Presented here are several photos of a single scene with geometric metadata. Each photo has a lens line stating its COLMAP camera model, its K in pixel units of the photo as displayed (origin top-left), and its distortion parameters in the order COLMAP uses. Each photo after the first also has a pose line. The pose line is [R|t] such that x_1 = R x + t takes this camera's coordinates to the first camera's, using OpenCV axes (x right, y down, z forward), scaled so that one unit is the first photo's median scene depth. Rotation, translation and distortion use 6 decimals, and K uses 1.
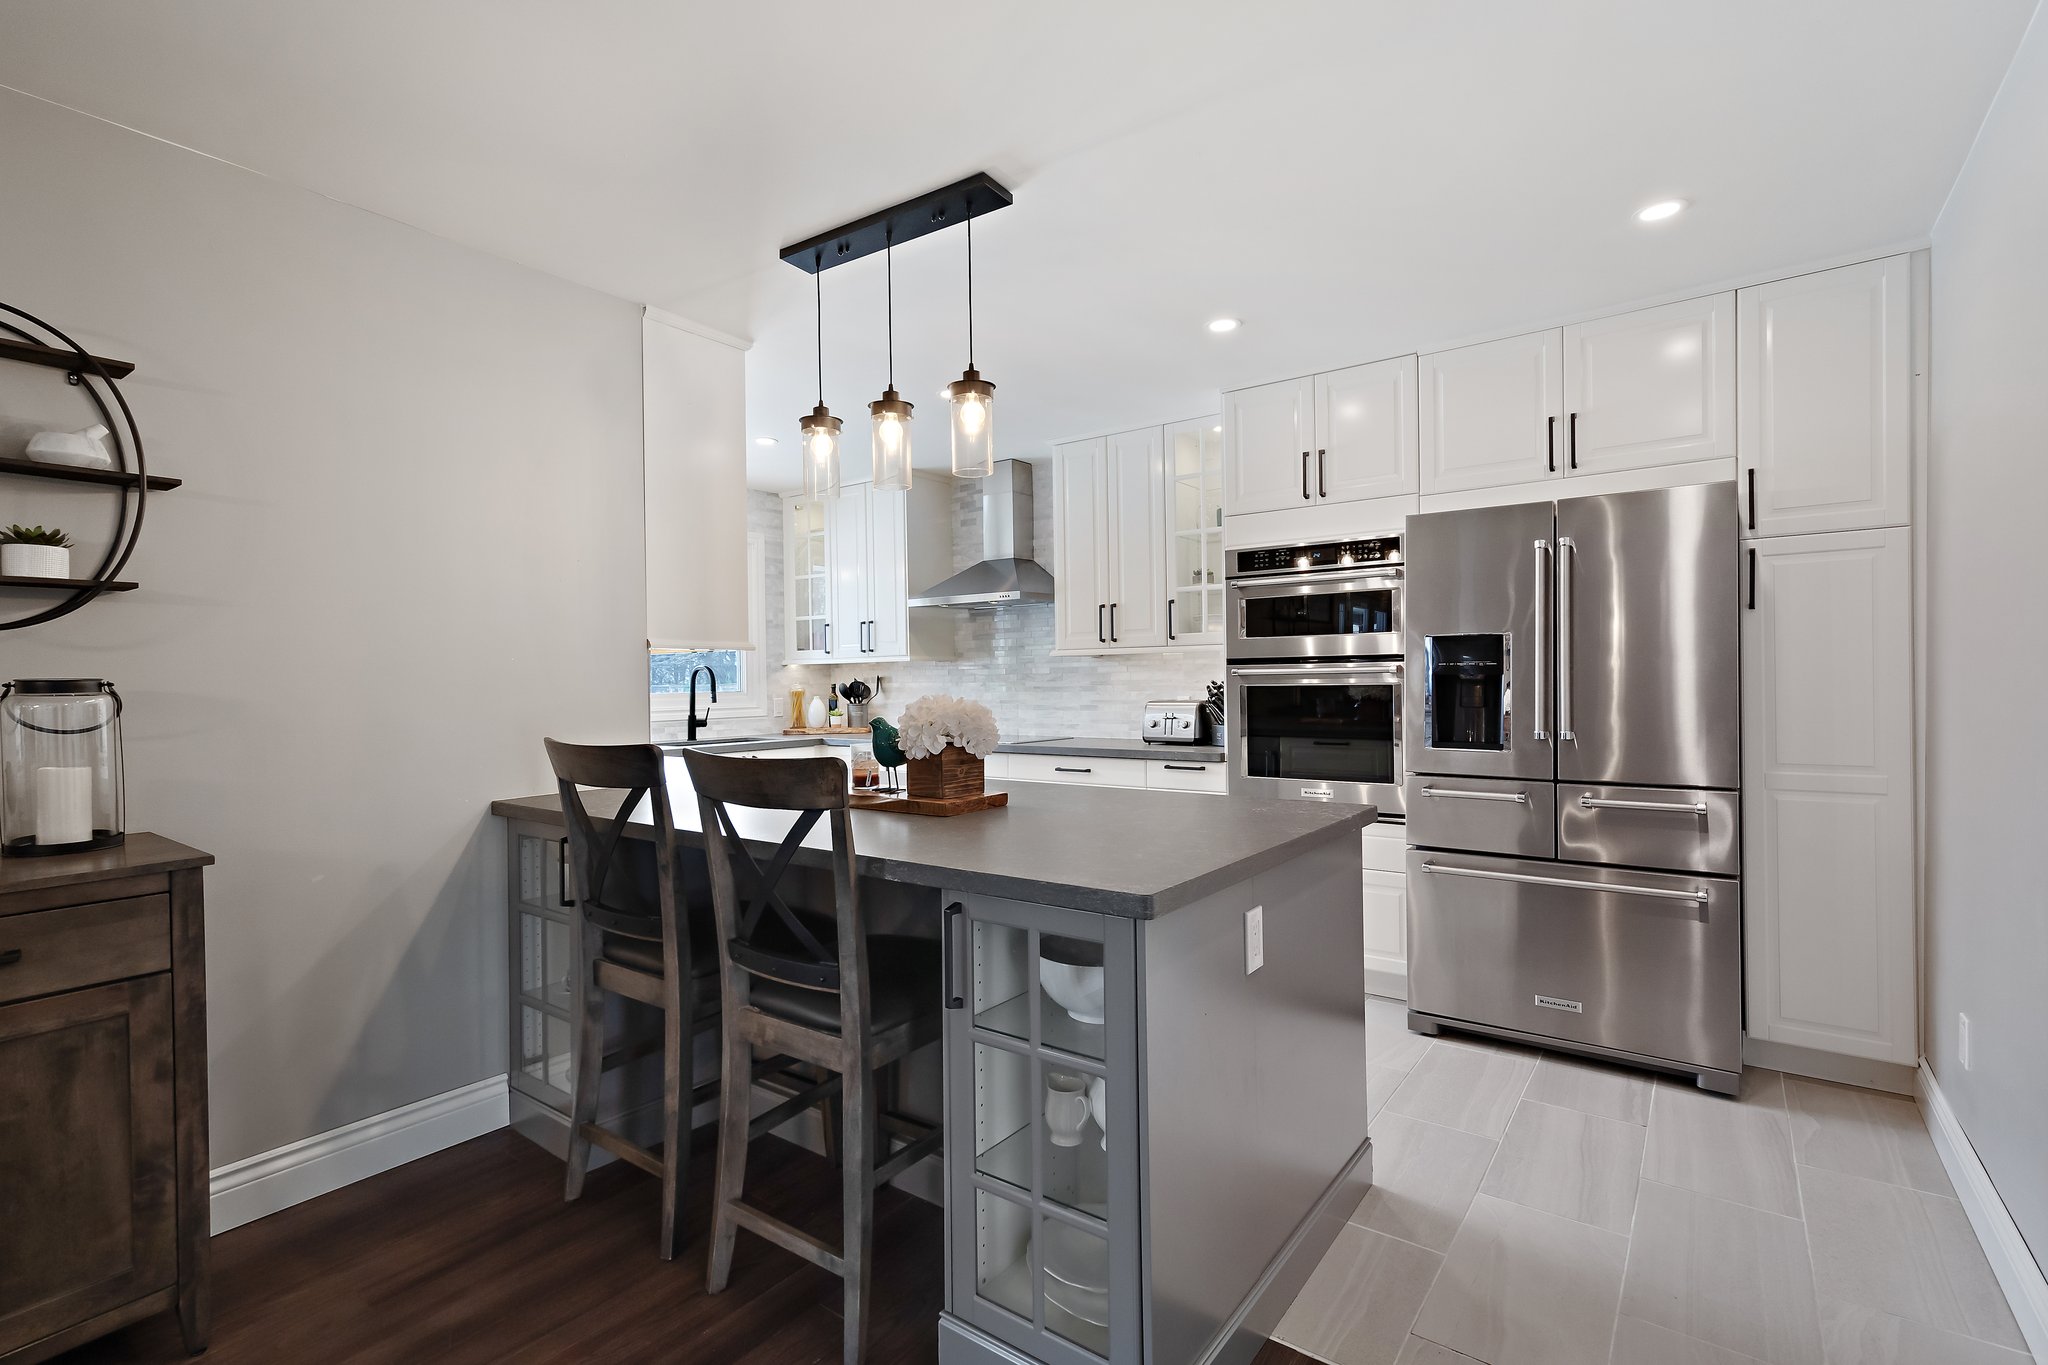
lens RADIAL K [[928.4, 0, 1022.5], [0, 928.4, 687.0], [0, 0, 1]] dist [0.003867, 0.000695]
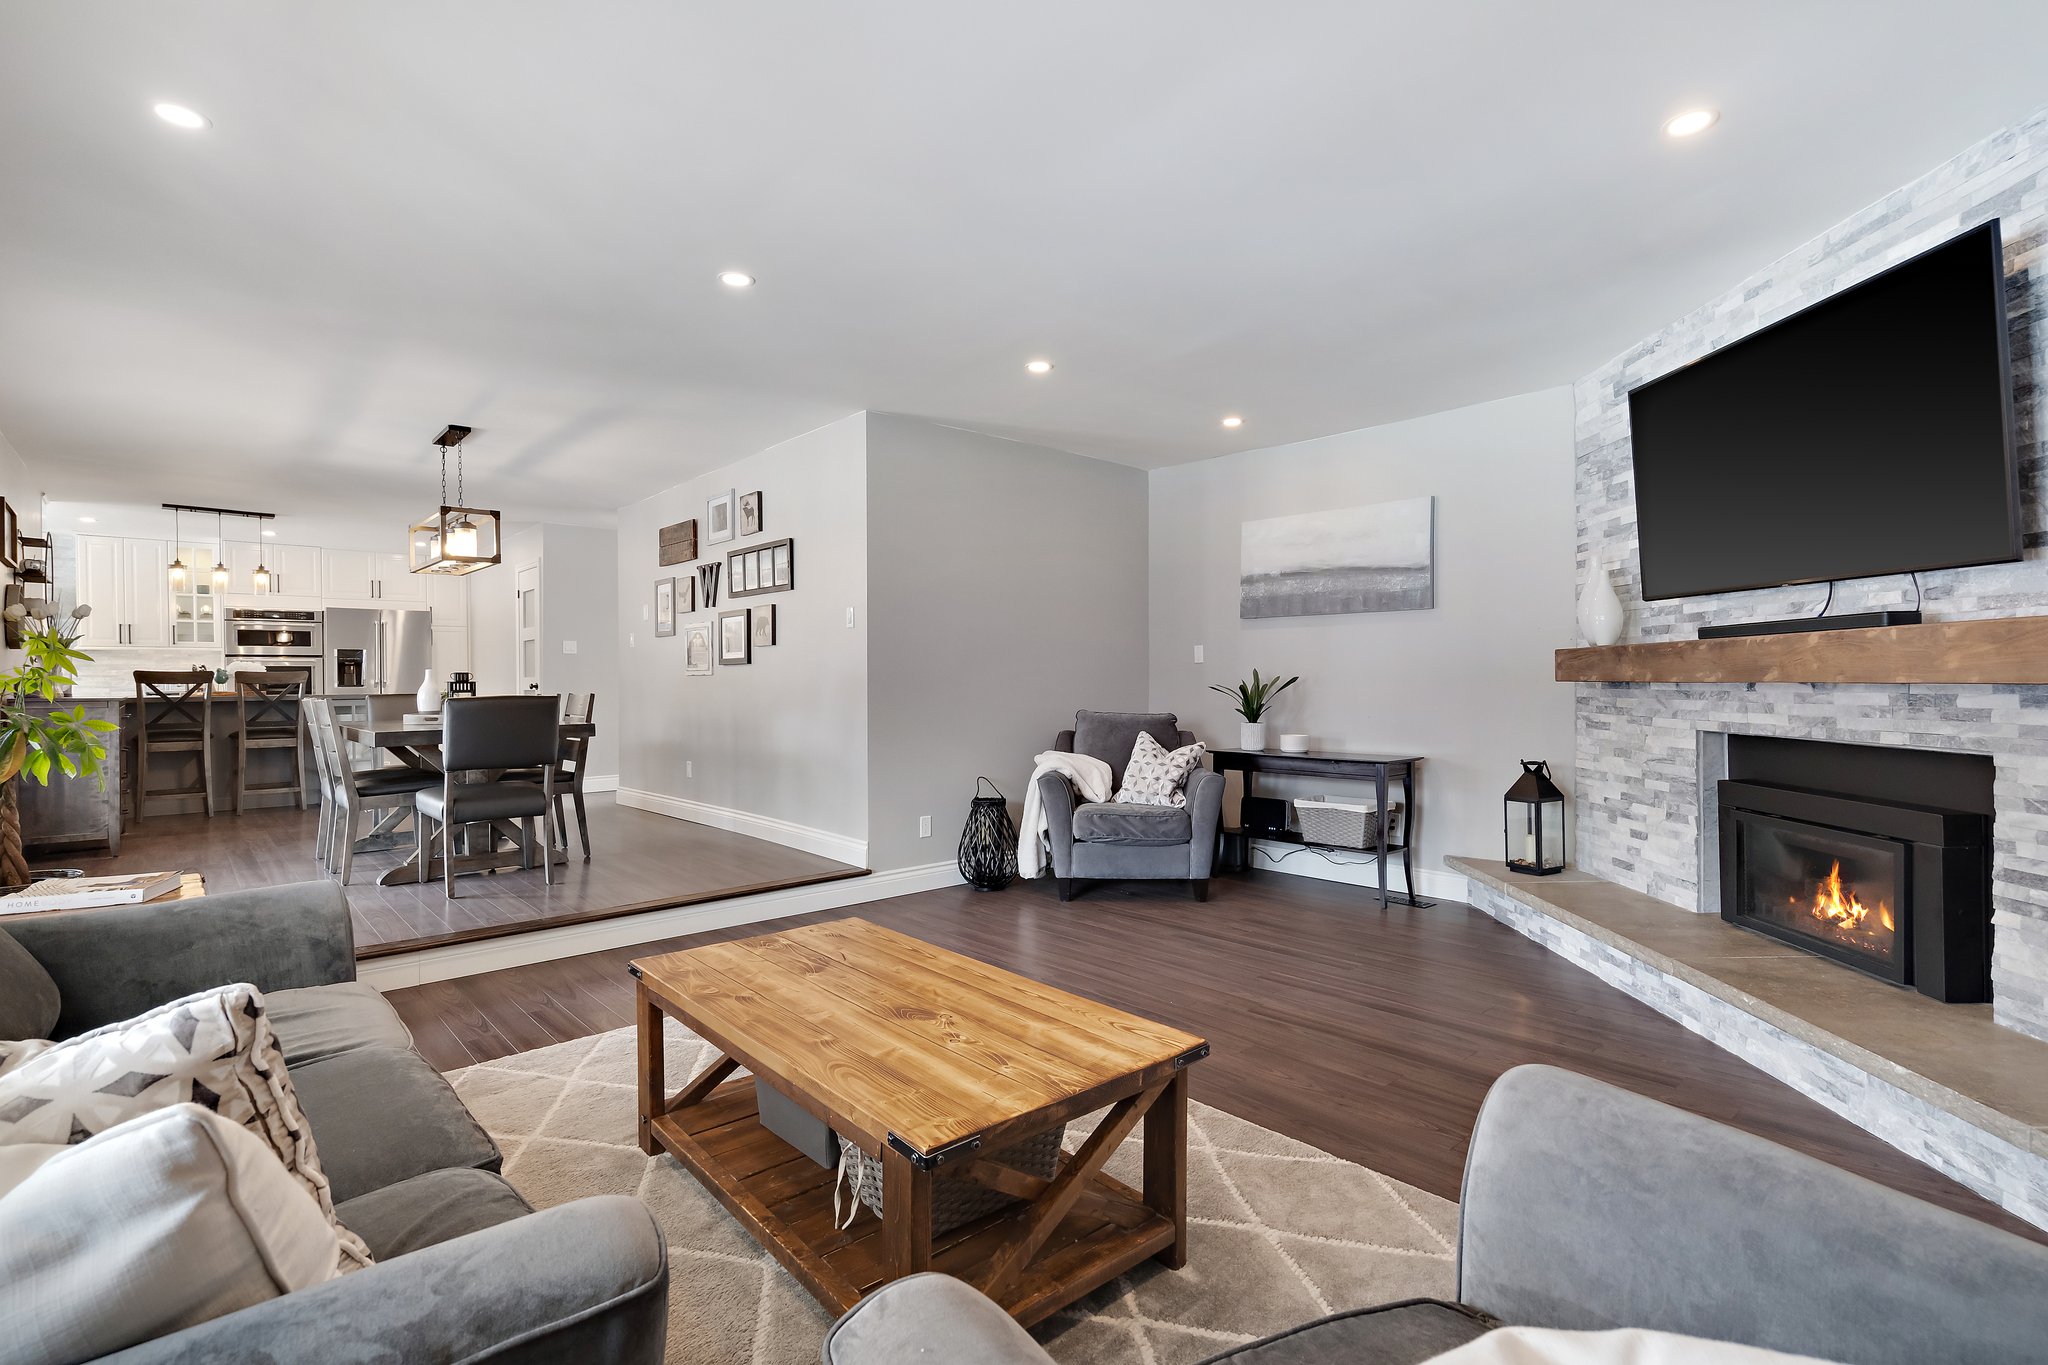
lens RADIAL K [[956.6, 0, 1024.0], [0, 956.6, 682.5], [0, 0, 1]] dist [-0.003254, 0.000333]
pose [[0.195841, 0.010455, 0.980580, -3.358245], [0.017216, 0.999752, -0.014098, 0.209163], [-0.980484, 0.019642, 0.195613, -2.758577]]
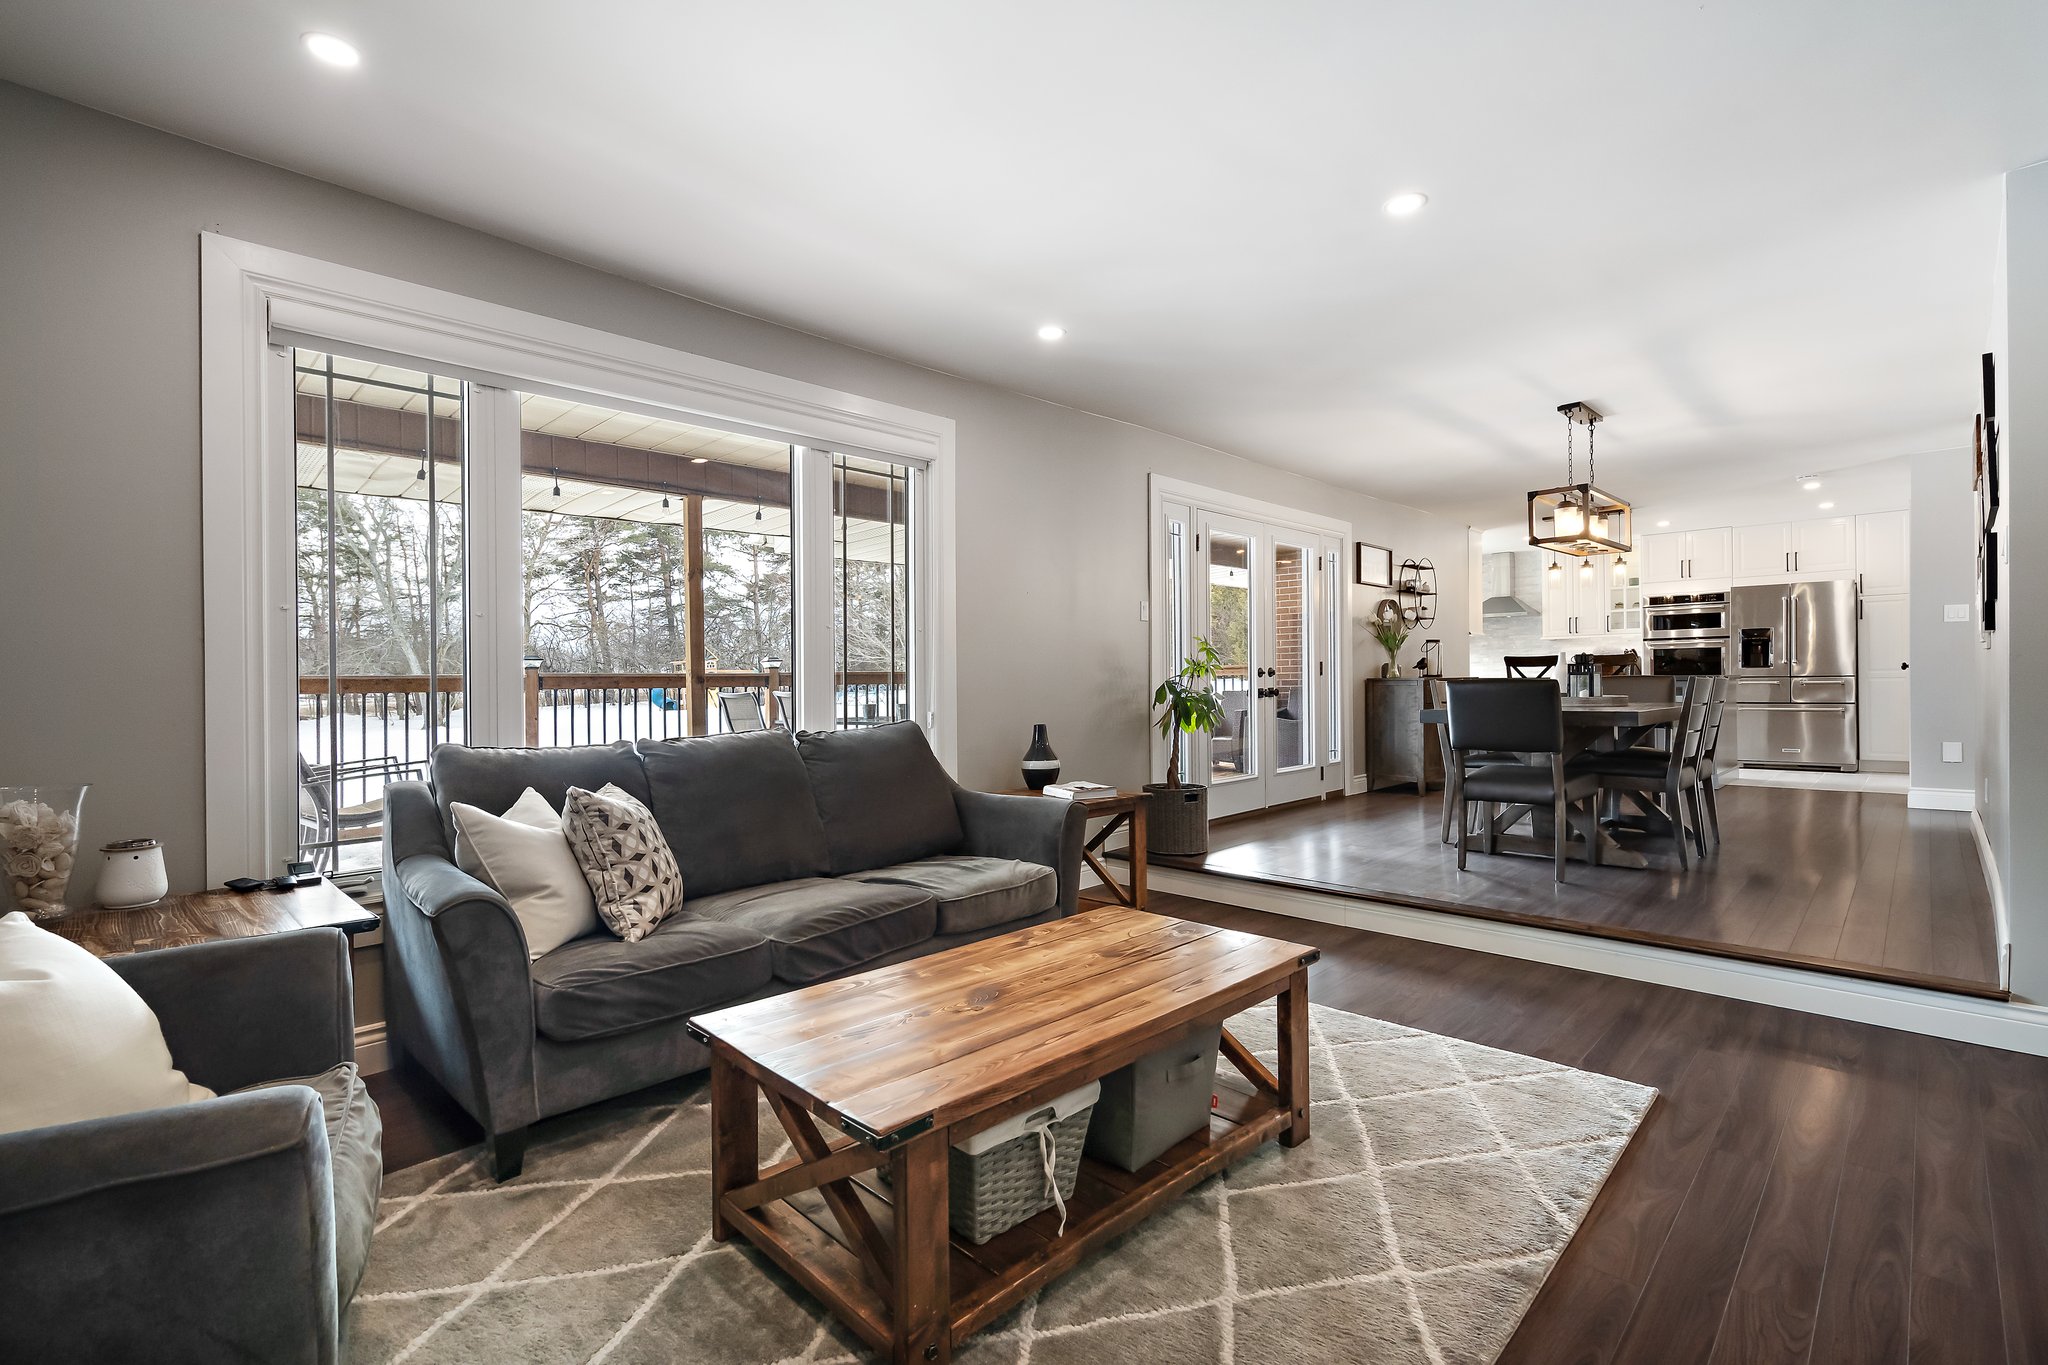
lens RADIAL K [[928.4, 0, 1022.5], [0, 928.4, 687.0], [0, 0, 1]] dist [0.003867, 0.000695]
pose [[0.991157, 0.002139, -0.132674, -2.205839], [-0.002310, 0.999997, -0.001136, 0.211019], [0.132671, 0.001432, 0.991159, -3.429254]]
